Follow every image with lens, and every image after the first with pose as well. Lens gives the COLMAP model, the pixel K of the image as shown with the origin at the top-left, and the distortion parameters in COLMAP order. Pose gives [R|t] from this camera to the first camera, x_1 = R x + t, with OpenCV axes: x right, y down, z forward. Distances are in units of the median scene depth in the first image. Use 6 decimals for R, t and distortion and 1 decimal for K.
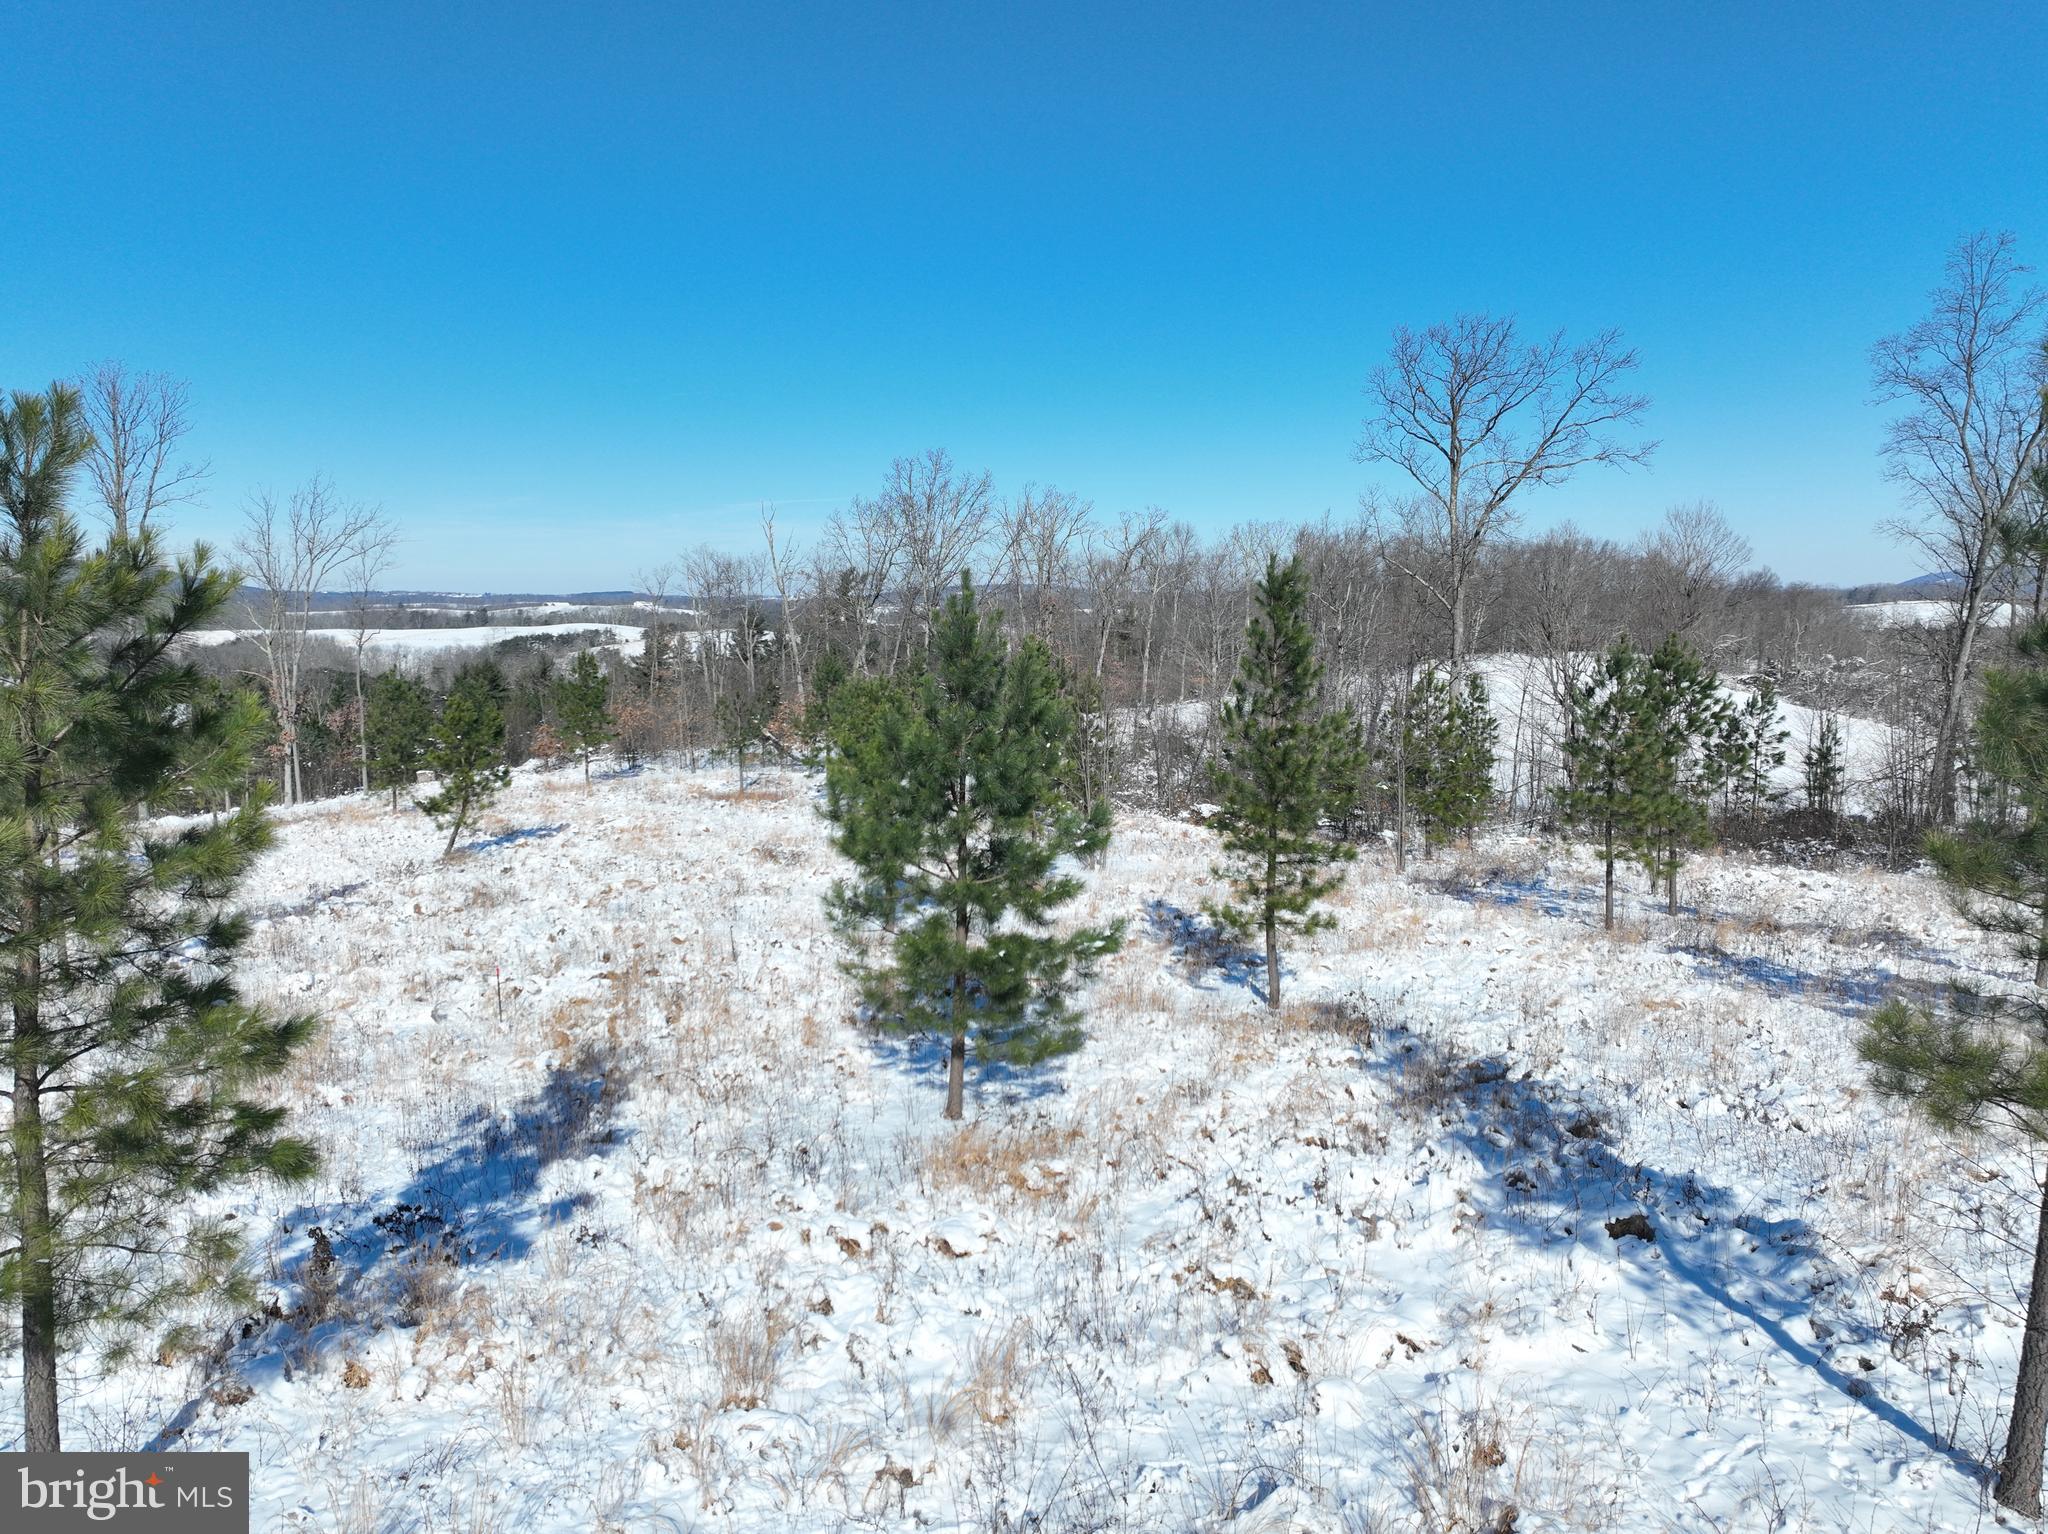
lens RADIAL K [[1434.7, 0, 1032.8], [0, 1434.7, 768.9], [0, 0, 1]] dist [-0.003539, 0.018247]
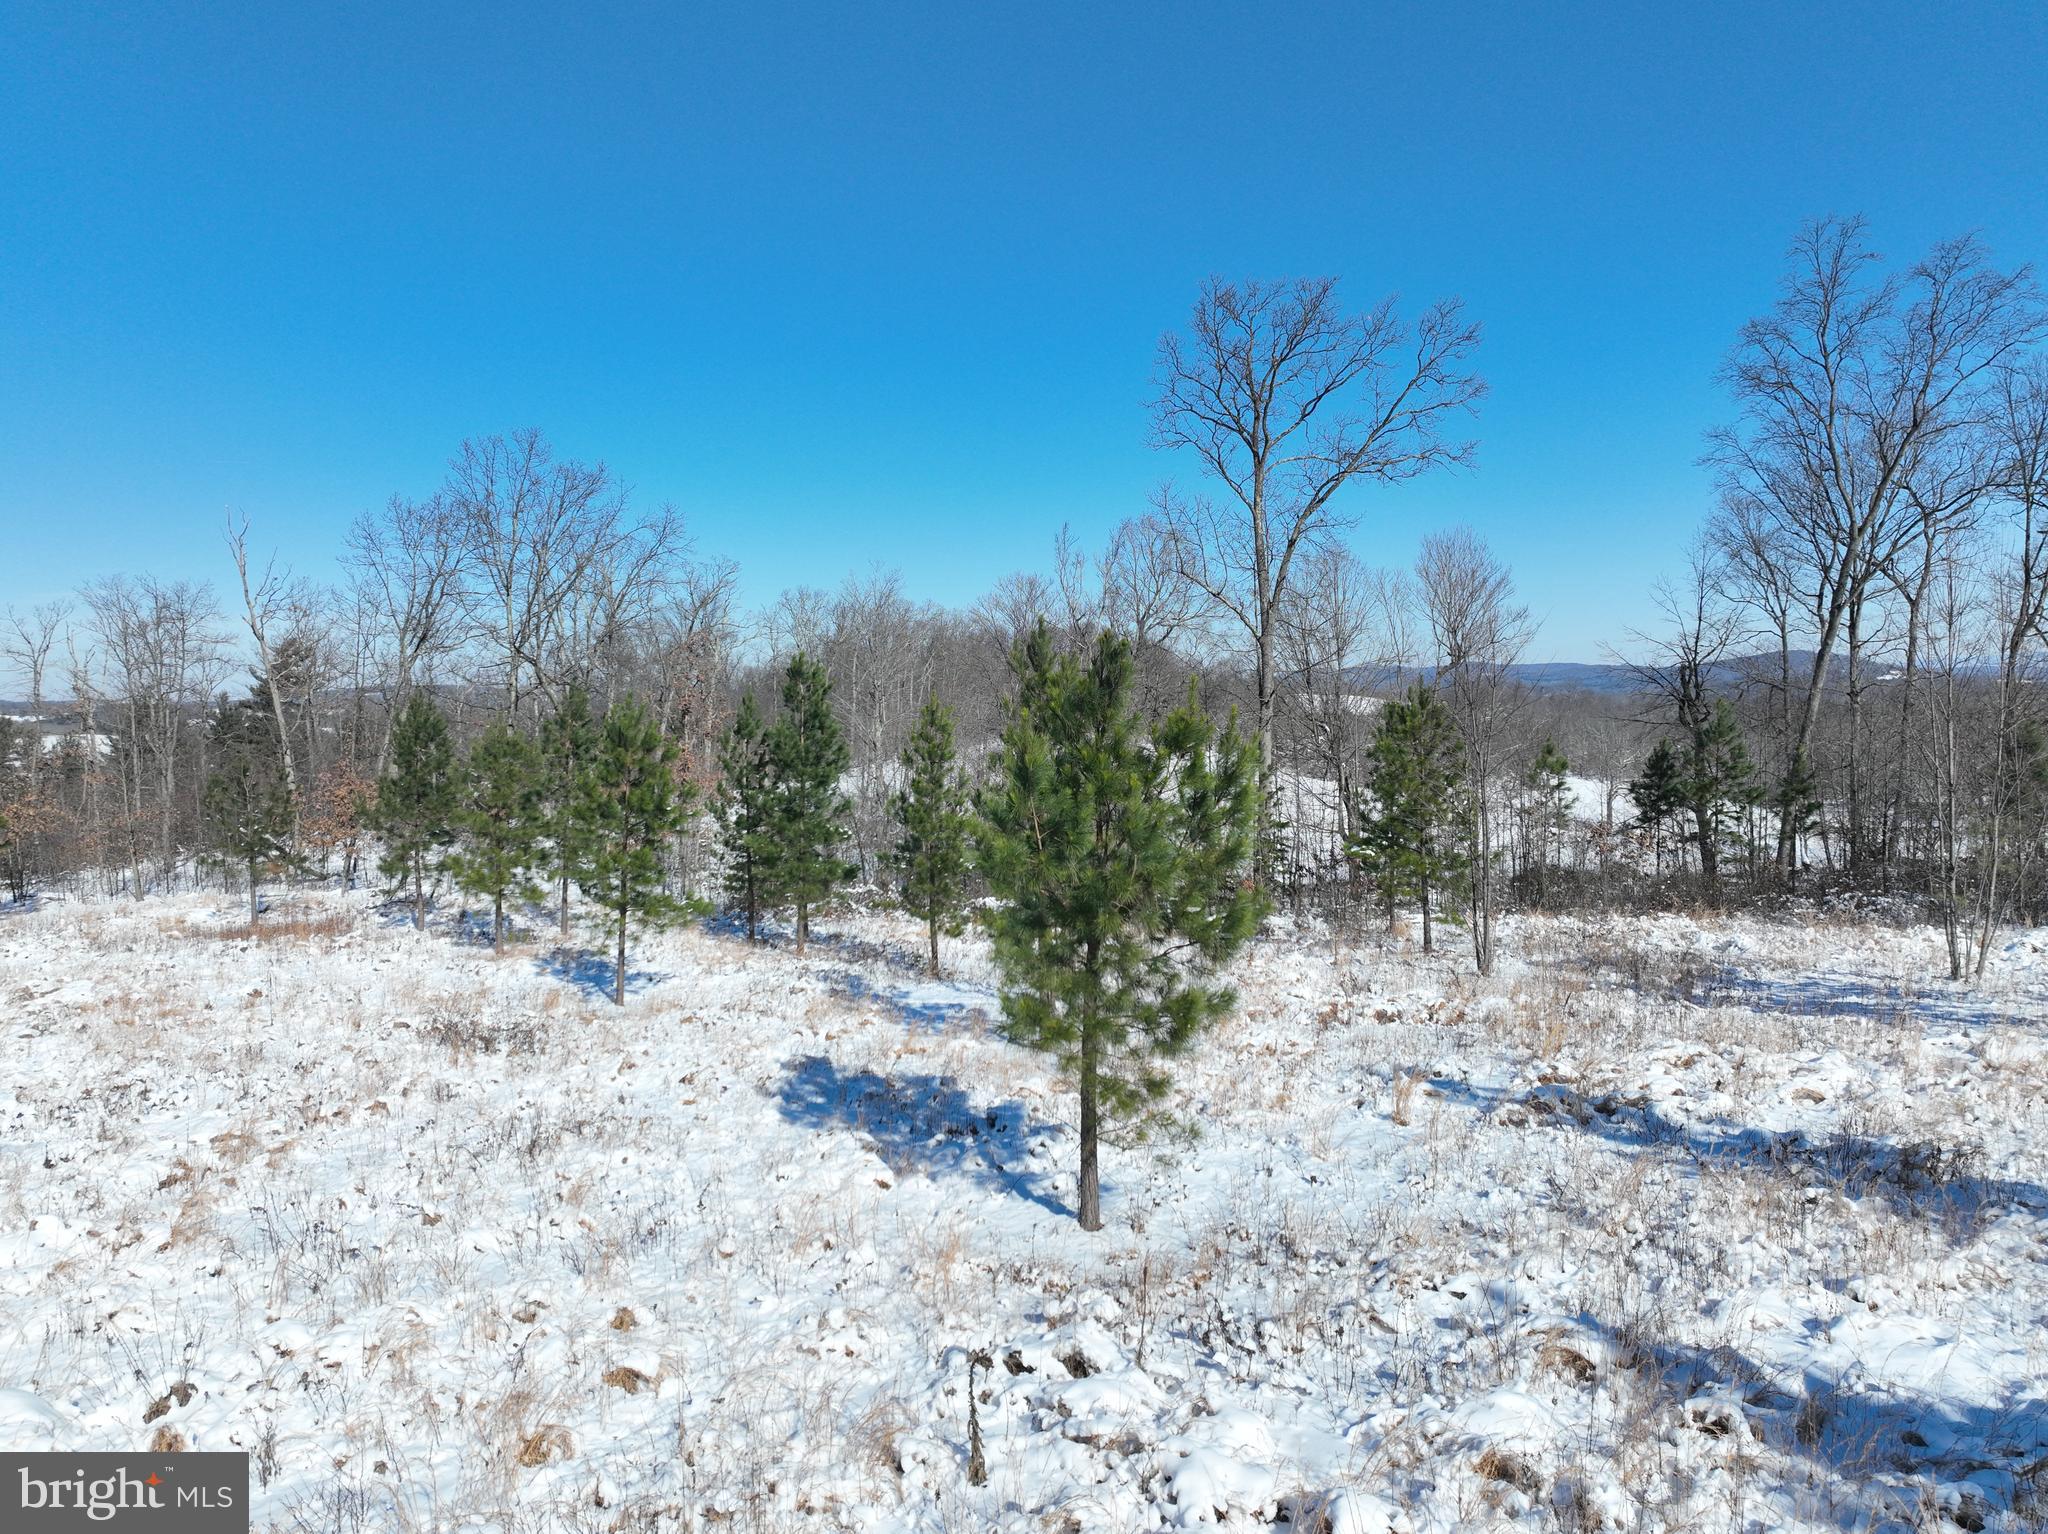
lens RADIAL K [[1434.7, 0, 1030.4], [0, 1434.7, 769.6], [0, 0, 1]] dist [-0.003539, 0.018247]
pose [[0.926756, -0.025471, 0.374798, -0.132788], [0.051367, 0.996920, -0.059265, 0.003799], [-0.372134, 0.074176, 0.925210, 0.311351]]
